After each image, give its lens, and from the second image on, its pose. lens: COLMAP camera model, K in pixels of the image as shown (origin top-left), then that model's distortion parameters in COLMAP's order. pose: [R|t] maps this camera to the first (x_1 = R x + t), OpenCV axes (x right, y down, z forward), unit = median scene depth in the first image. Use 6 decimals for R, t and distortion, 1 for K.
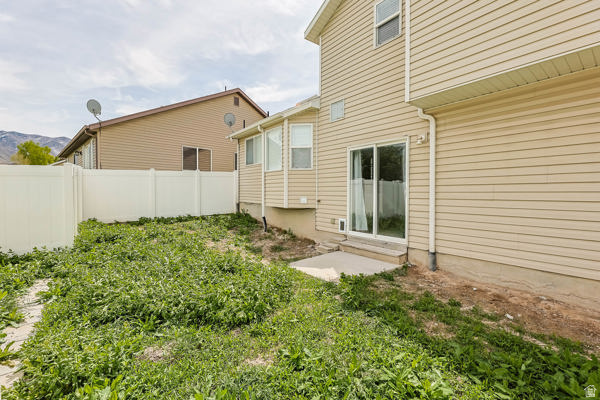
lens RADIAL K [[262.6, 0, 299.2], [0, 262.6, 191.4], [0, 0, 1]] dist [-0.000733, -0.000094]
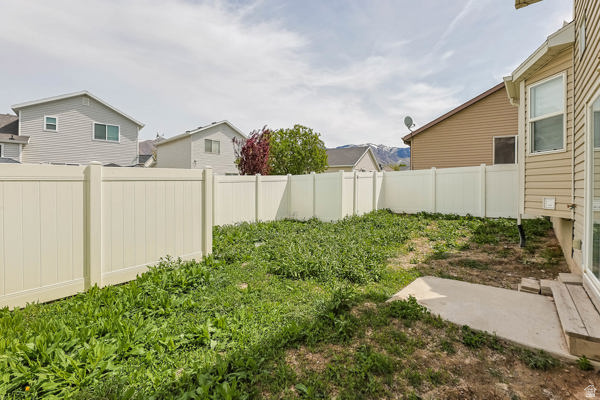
lens RADIAL K [[262.6, 0, 299.2], [0, 262.6, 191.4], [0, 0, 1]] dist [-0.000733, -0.000094]
pose [[0.203308, 0.013549, -0.979021, 0.495299], [-0.000819, 0.999906, 0.013668, -0.002596], [0.979114, -0.001977, 0.203300, 0.310390]]
